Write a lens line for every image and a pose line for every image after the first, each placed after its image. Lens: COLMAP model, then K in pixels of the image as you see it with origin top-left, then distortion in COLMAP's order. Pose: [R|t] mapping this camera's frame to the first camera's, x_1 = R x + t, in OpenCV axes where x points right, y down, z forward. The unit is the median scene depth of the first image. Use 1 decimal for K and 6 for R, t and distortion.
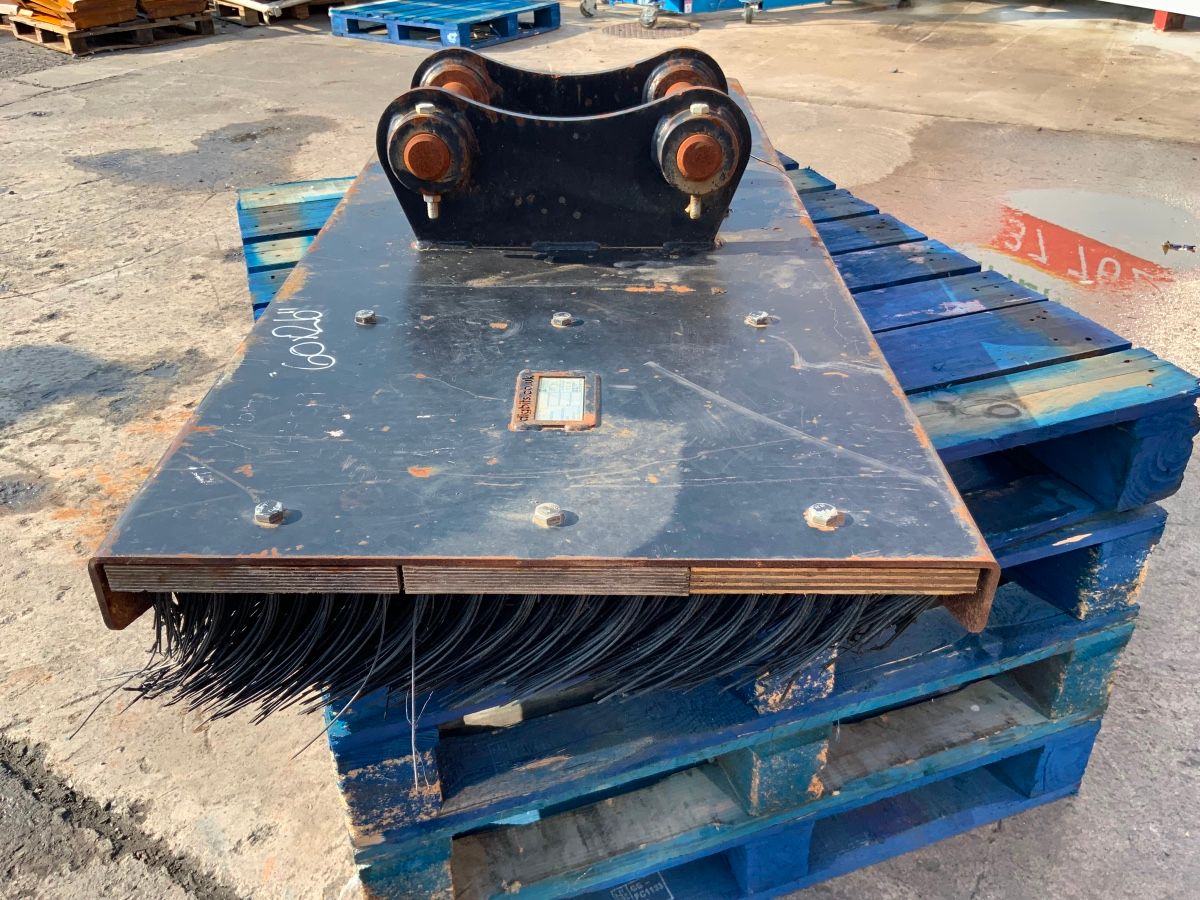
lens RADIAL K [[983.0, 0, 598.1], [0, 983.0, 472.9], [0, 0, 1]] dist [0.033448, -0.071618]
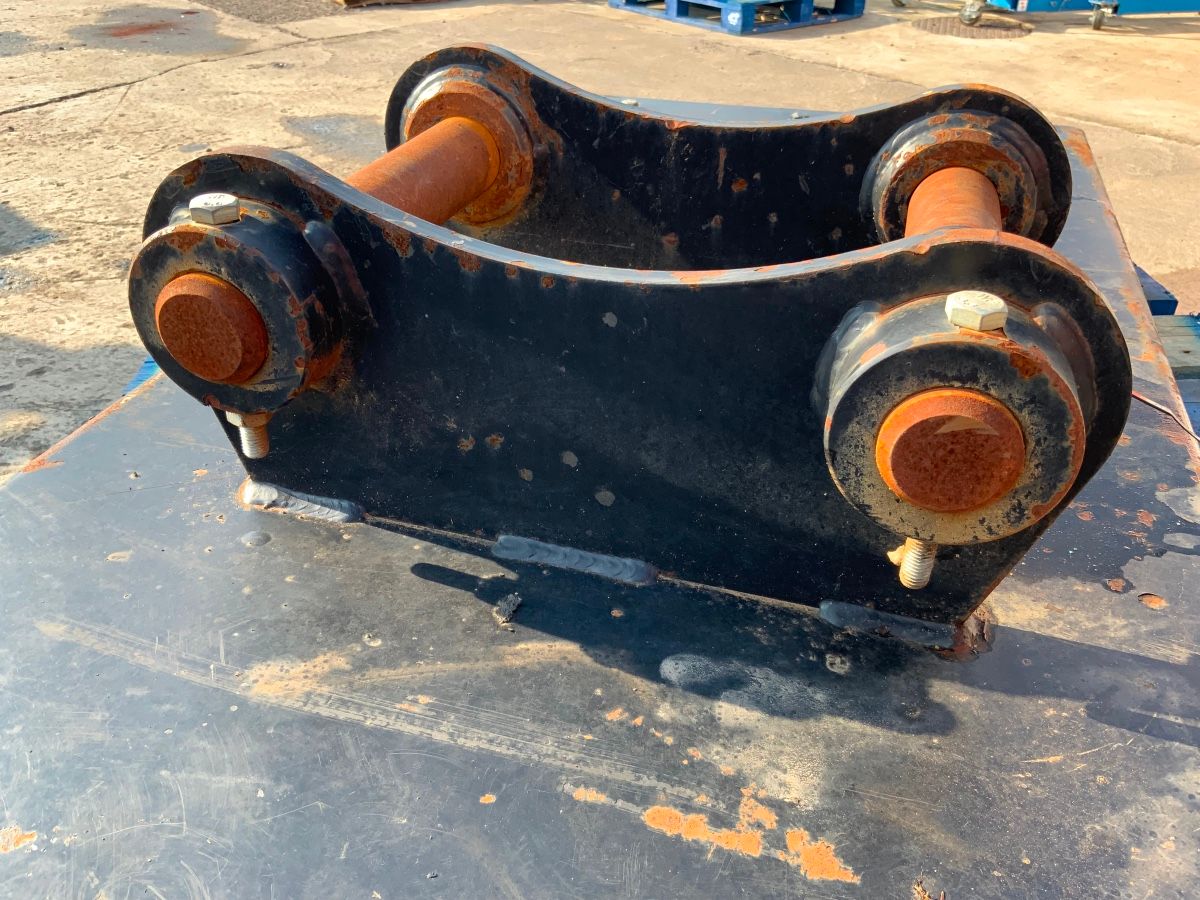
lens RADIAL K [[999.9, 0, 598.3], [0, 999.9, 454.8], [0, 0, 1]] dist [0.033708, -0.079470]
pose [[0.956916, 0.174403, -0.232156, 0.013279], [-0.175400, 0.984359, 0.016506, -0.058348], [0.231403, 0.024926, 0.972539, 0.125577]]
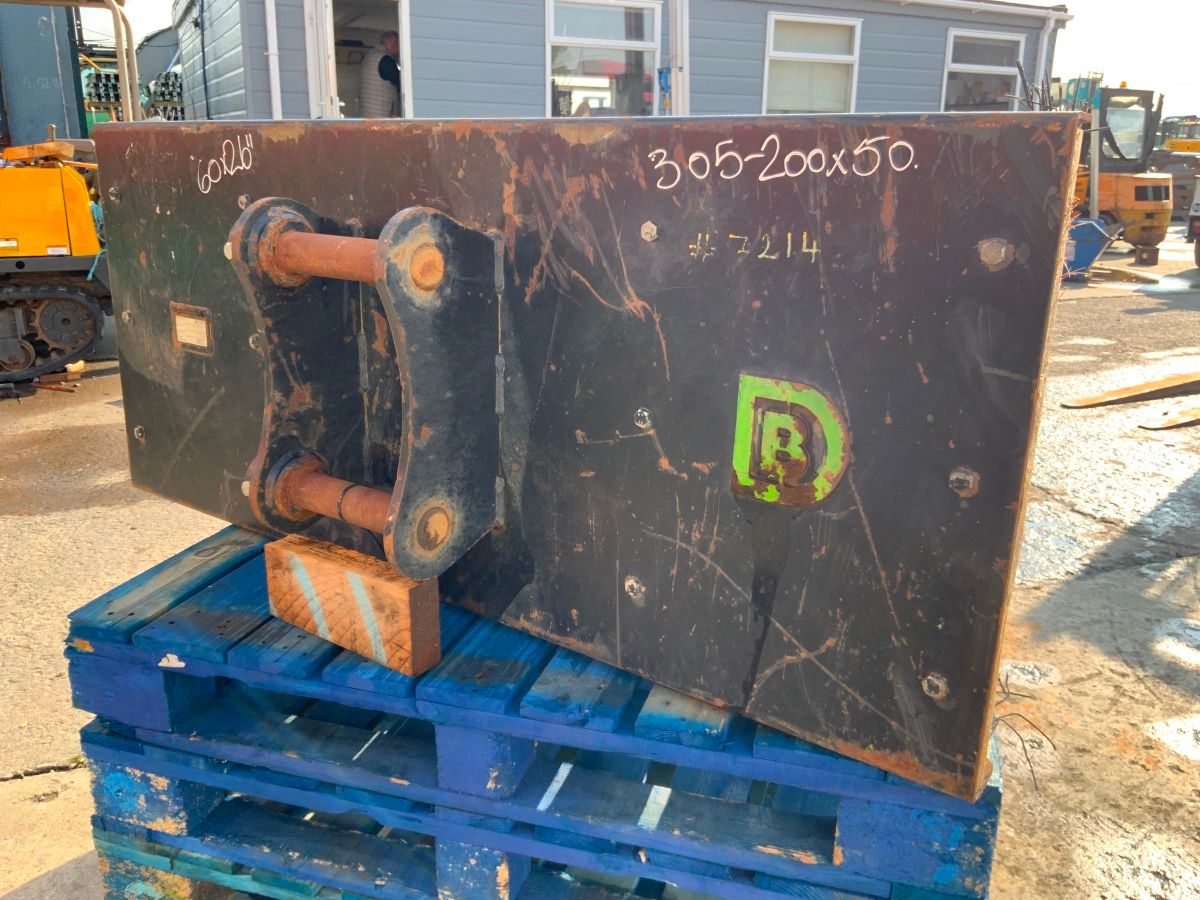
lens RADIAL K [[999.9, 0, 598.3], [0, 999.9, 454.8], [0, 0, 1]] dist [0.033708, -0.079470]
pose [[-0.024888, 0.959906, 0.279214, -0.053147], [0.055038, -0.277561, 0.959130, -0.280715], [0.998174, 0.039238, -0.045923, 0.277849]]
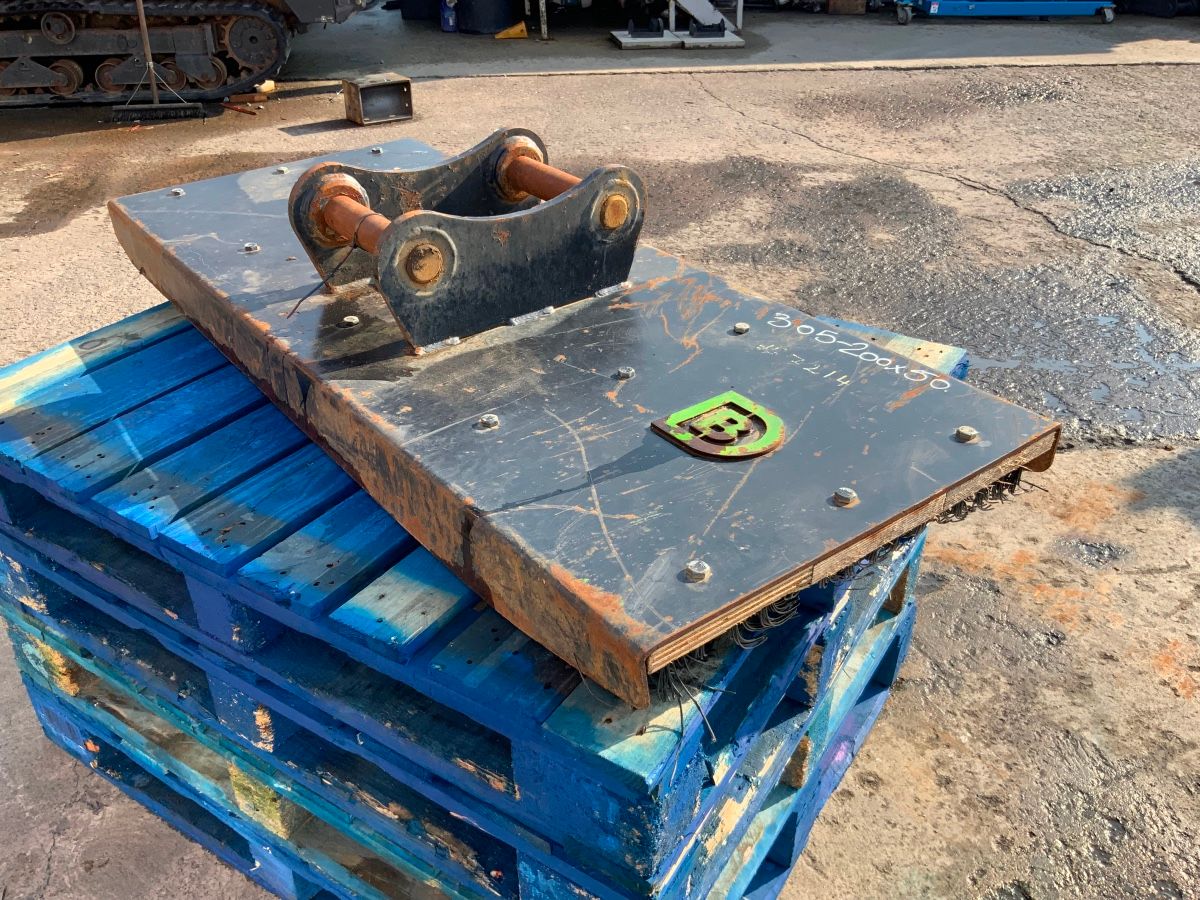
lens RADIAL K [[999.9, 0, 598.3], [0, 999.9, 454.8], [0, 0, 1]] dist [0.033708, -0.079470]
pose [[-0.786859, 0.341661, -0.513926, 0.116077], [-0.329011, 0.472302, 0.817730, -0.261095], [0.522115, 0.812526, -0.259225, 0.344961]]
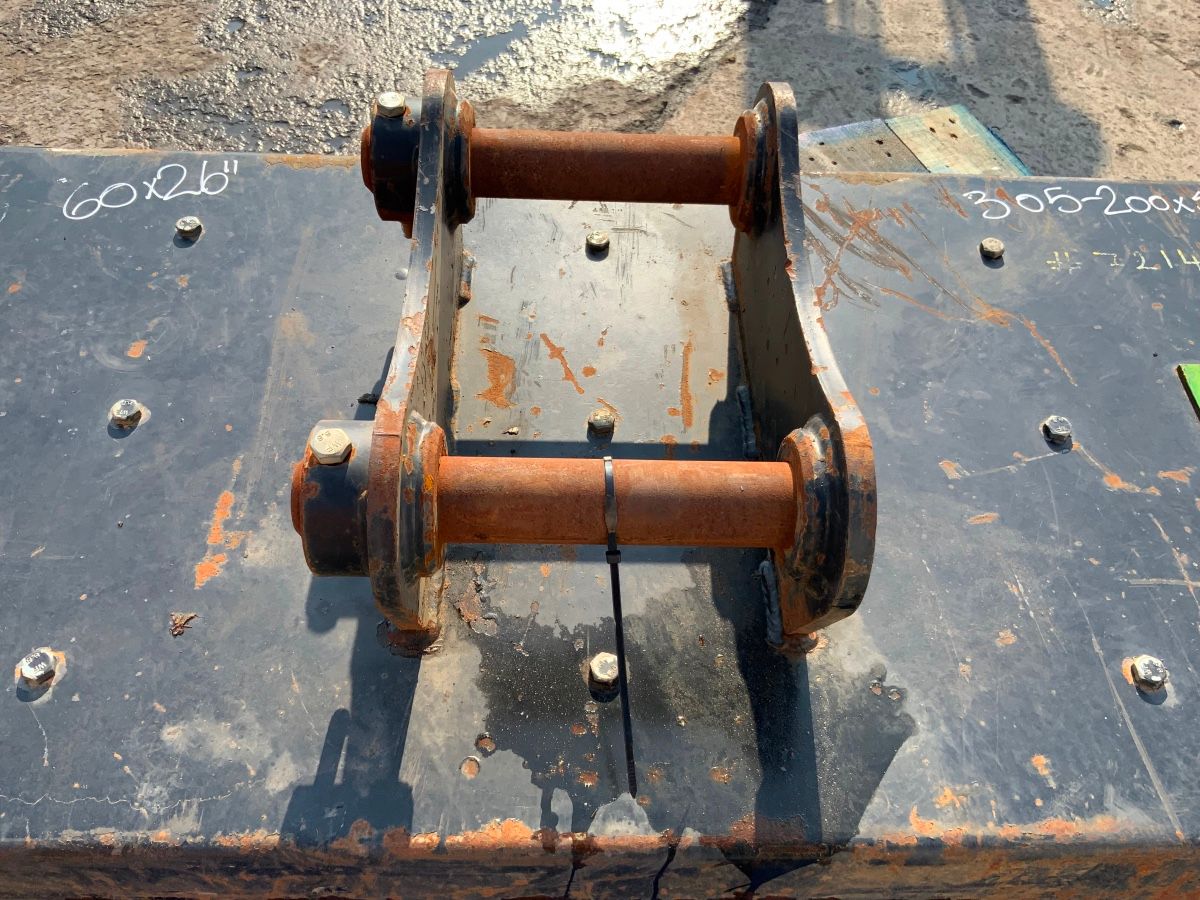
lens RADIAL K [[999.9, 0, 598.3], [0, 999.9, 454.8], [0, 0, 1]] dist [0.033708, -0.079470]
pose [[0.009374, 0.801380, -0.598082, 0.075138], [-0.580835, 0.491226, 0.649097, -0.142900], [0.813967, 0.341302, 0.470075, 0.166754]]
